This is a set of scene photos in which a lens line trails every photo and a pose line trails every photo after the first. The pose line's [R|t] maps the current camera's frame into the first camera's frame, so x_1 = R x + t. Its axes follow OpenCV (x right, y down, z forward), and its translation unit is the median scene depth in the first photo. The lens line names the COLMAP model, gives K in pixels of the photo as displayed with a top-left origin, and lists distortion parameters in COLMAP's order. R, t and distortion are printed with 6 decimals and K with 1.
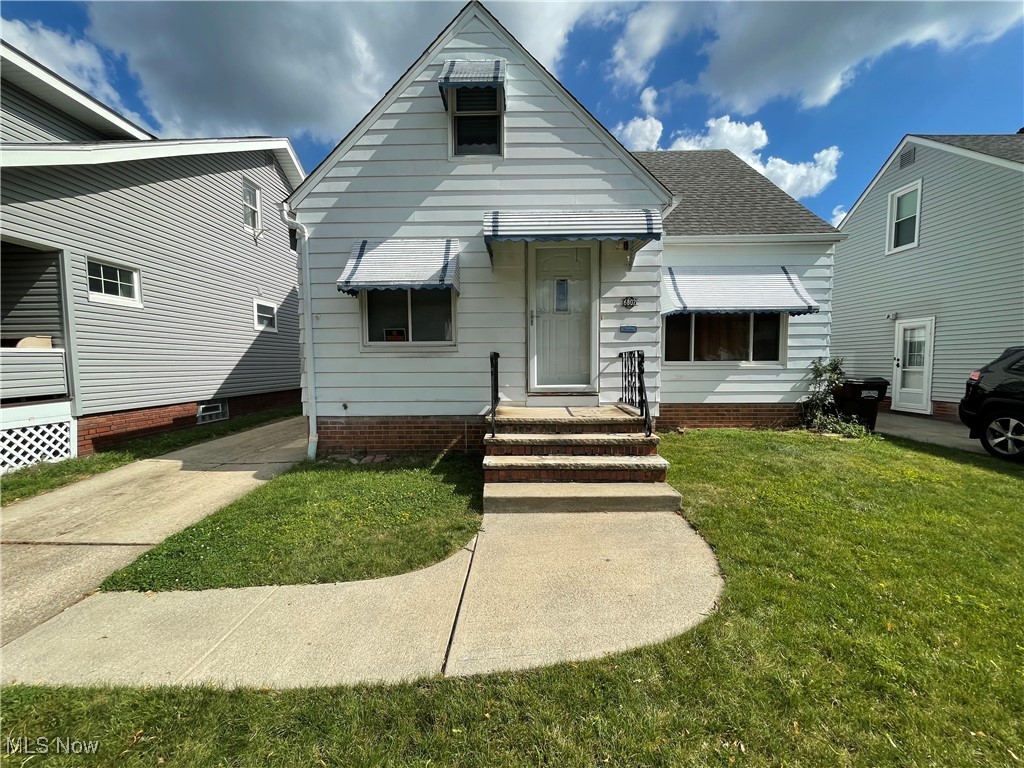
lens RADIAL K [[416.1, 0, 510.4], [0, 416.1, 387.4], [0, 0, 1]] dist [-0.001283, 0.002712]
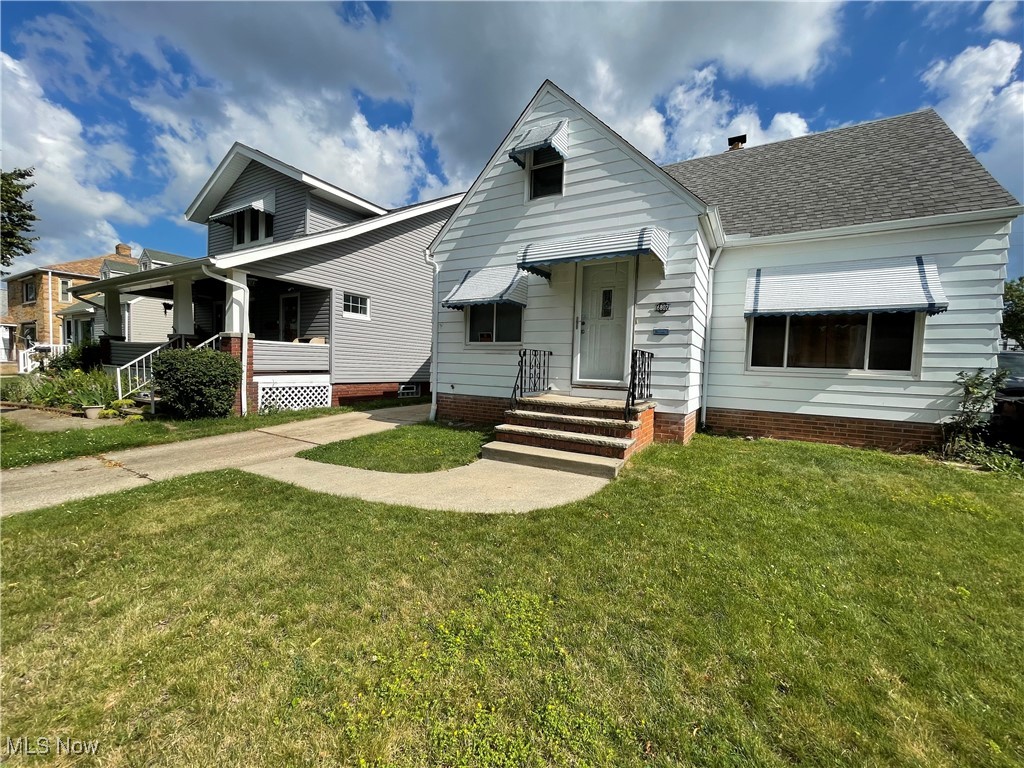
lens RADIAL K [[416.1, 0, 510.4], [0, 416.1, 387.4], [0, 0, 1]] dist [-0.001283, 0.002712]
pose [[0.864902, 0.061997, -0.498097, 0.482990], [-0.071633, 0.997431, -0.000237, 0.033498], [0.496803, 0.035885, 0.867121, -0.138330]]
